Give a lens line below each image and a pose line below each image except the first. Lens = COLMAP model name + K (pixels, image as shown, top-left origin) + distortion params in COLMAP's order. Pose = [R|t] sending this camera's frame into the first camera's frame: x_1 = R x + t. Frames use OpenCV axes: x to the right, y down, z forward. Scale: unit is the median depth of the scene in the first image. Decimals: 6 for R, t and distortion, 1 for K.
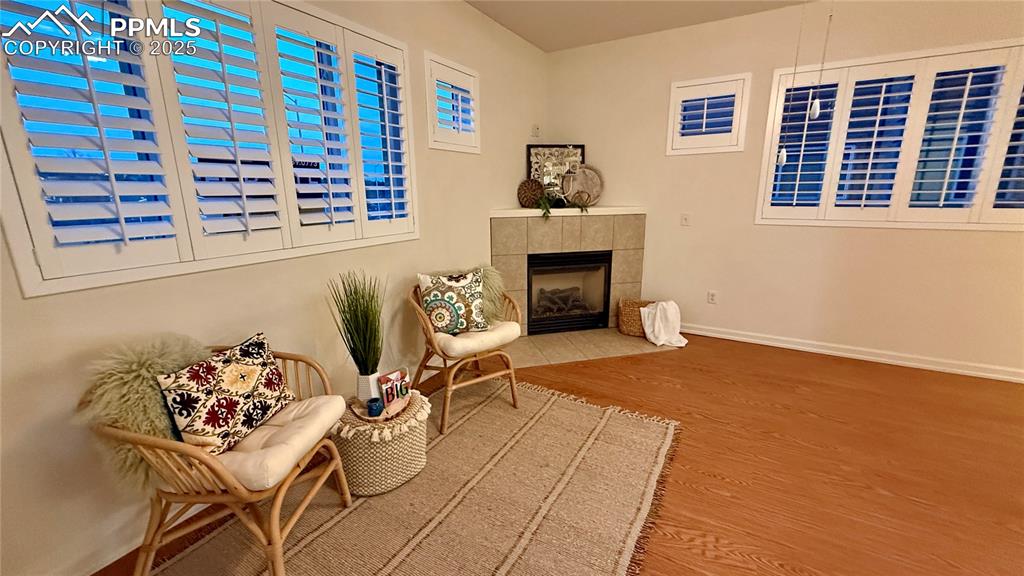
lens RADIAL K [[410.6, 0, 512.0], [0, 410.6, 288.0], [0, 0, 1]] dist [-0.000103, 0.000703]
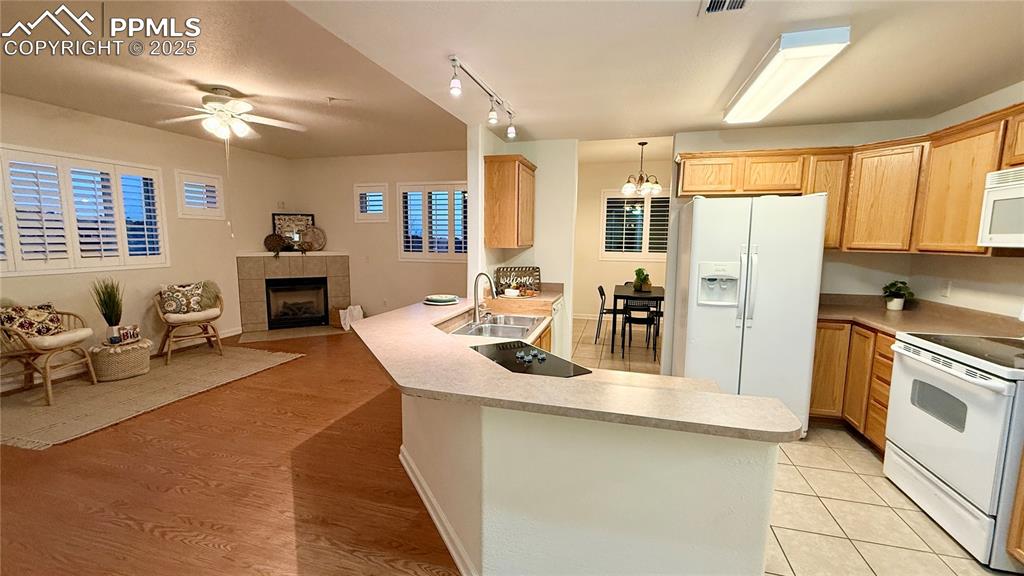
lens RADIAL K [[410.6, 0, 512.0], [0, 410.6, 288.0], [0, 0, 1]] dist [-0.000103, 0.000703]
pose [[0.968634, -0.011545, 0.248225, 0.891282], [0.039152, 0.993534, -0.106574, 0.254542], [-0.245390, 0.112950, 0.962822, -1.250980]]
